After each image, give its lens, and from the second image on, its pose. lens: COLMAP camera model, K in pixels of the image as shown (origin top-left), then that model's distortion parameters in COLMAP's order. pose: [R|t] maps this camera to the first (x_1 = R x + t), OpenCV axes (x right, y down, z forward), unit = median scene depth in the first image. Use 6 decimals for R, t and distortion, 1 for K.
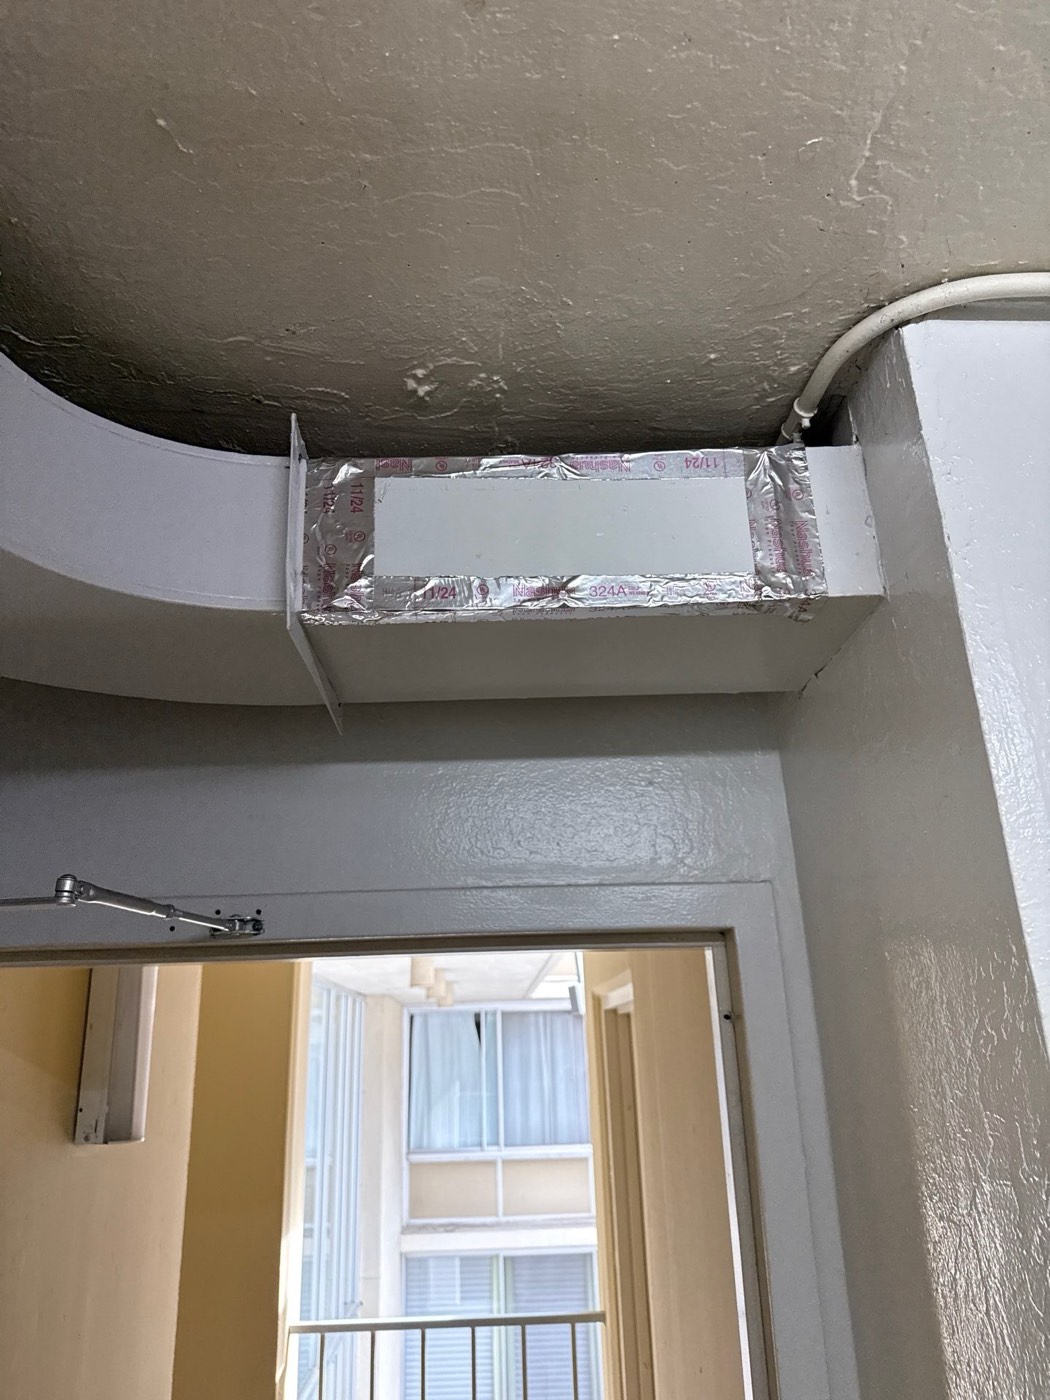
lens RADIAL K [[1091.1, 0, 525.0], [0, 1091.1, 700.0], [0, 0, 1]] dist [-0.129215, 0.084175]
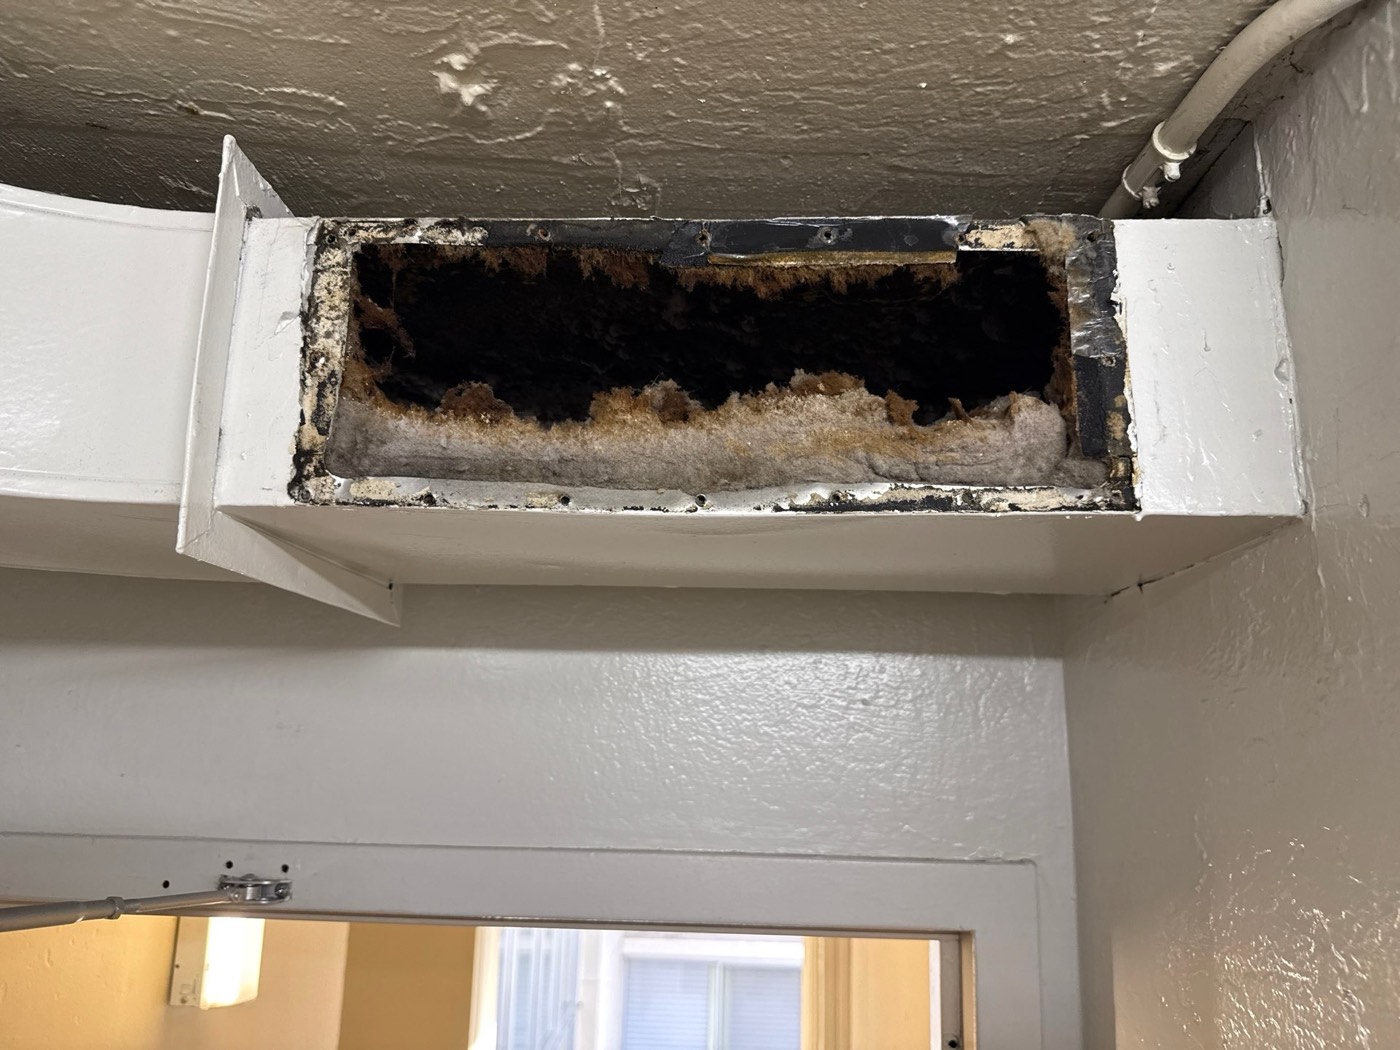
lens RADIAL K [[1091.1, 0, 700.0], [0, 1091.1, 525.0], [0, 0, 1]] dist [-0.129215, 0.084175]
pose [[0.996651, 0.048140, -0.066106, 0.068558], [-0.040045, 0.992117, 0.118744, -0.137681], [0.071301, -0.115699, 0.990722, 0.443839]]
